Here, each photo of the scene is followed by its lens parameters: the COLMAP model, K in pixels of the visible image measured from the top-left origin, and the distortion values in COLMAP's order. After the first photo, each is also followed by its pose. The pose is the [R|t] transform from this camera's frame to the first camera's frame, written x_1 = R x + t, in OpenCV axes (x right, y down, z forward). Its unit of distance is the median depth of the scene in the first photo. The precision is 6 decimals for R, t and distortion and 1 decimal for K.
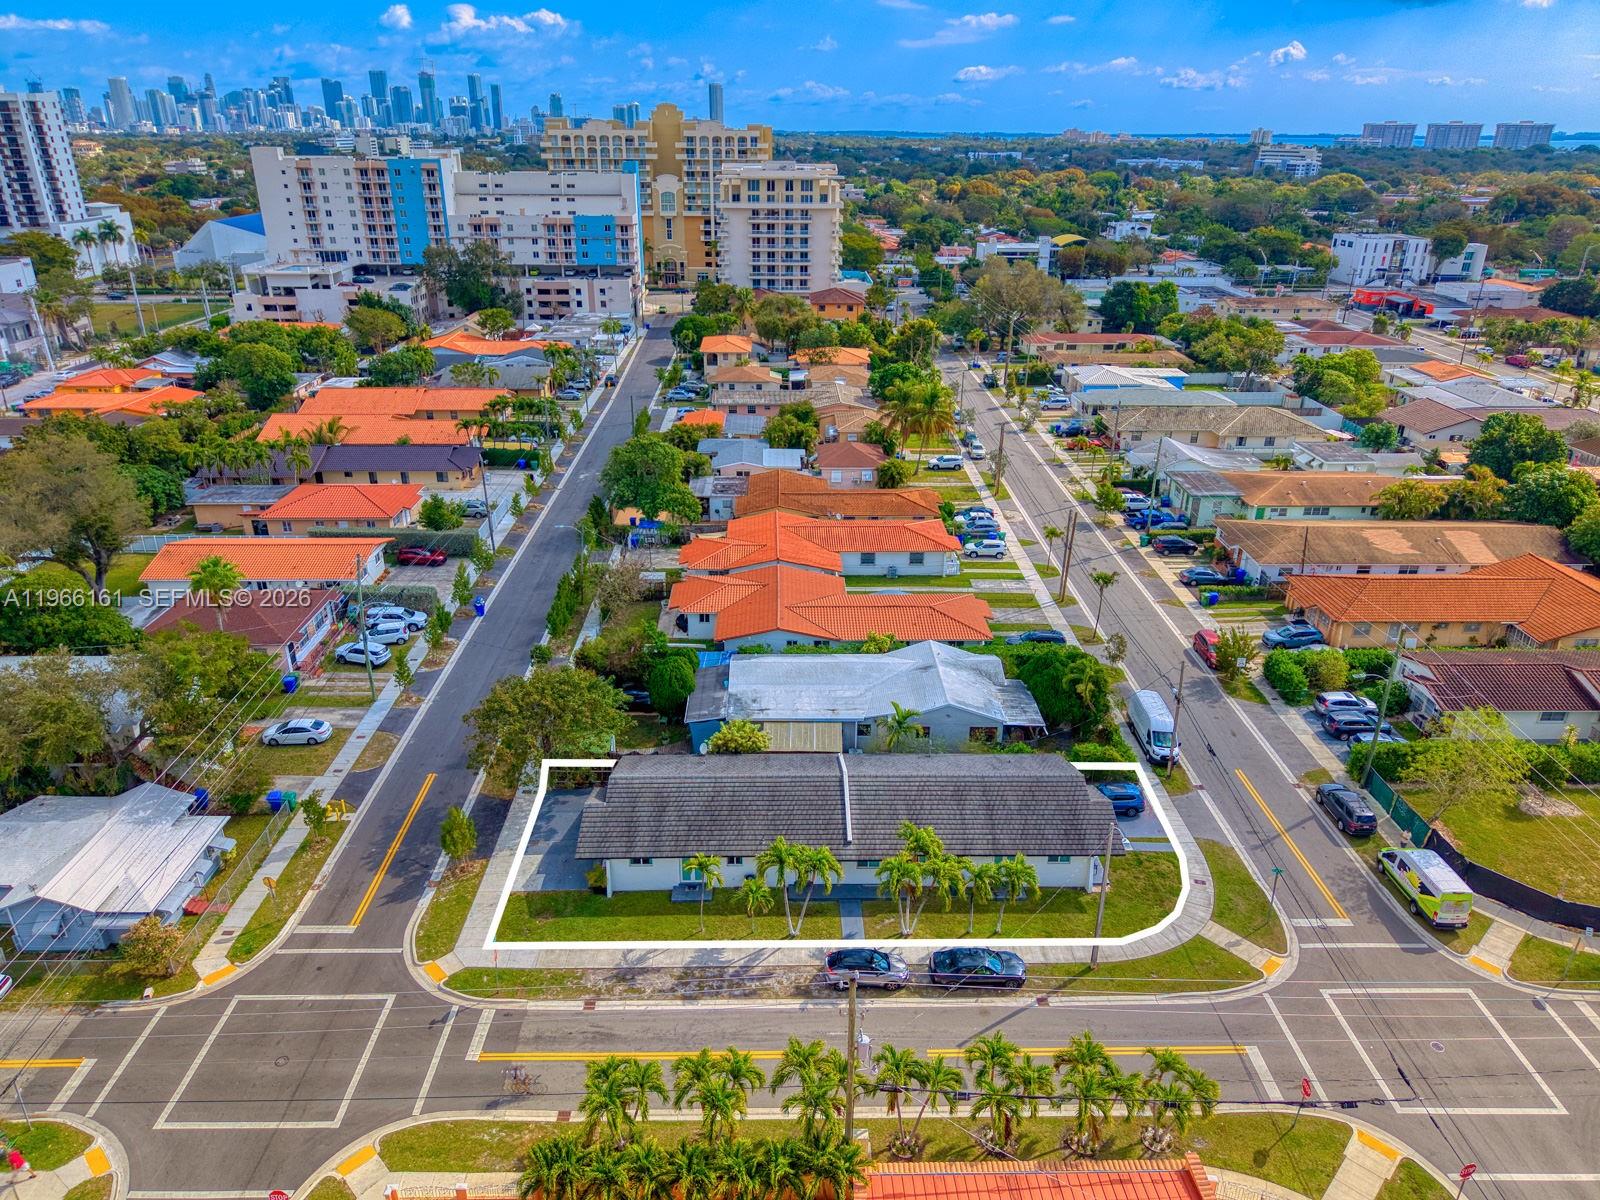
lens RADIAL K [[1072.7, 0, 800.0], [0, 1072.7, 600.0], [0, 0, 1]] dist [0.006580, -0.005322]
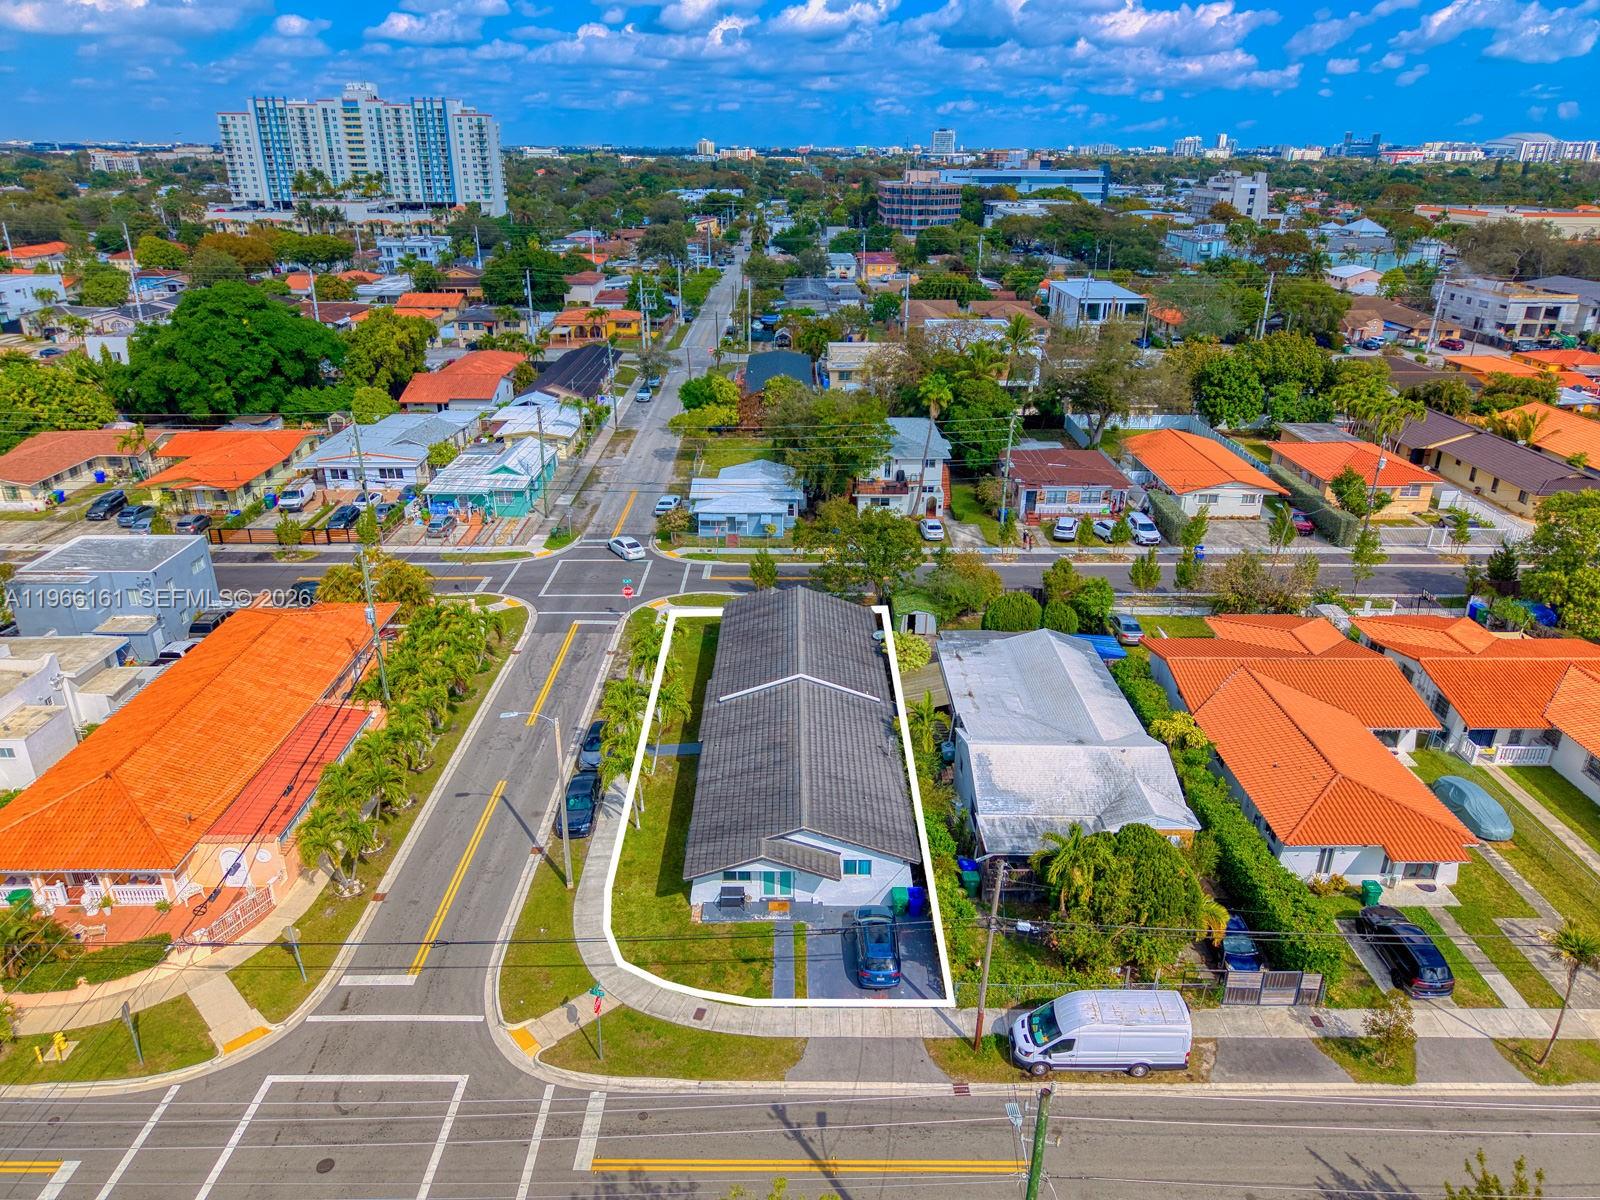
lens RADIAL K [[1072.7, 0, 800.0], [0, 1072.7, 600.0], [0, 0, 1]] dist [0.006580, -0.005322]
pose [[-0.013334, 0.382360, -0.923917, 0.316868], [-0.404301, 0.843038, 0.354723, -0.081686], [0.914529, 0.378271, 0.143347, 0.299031]]
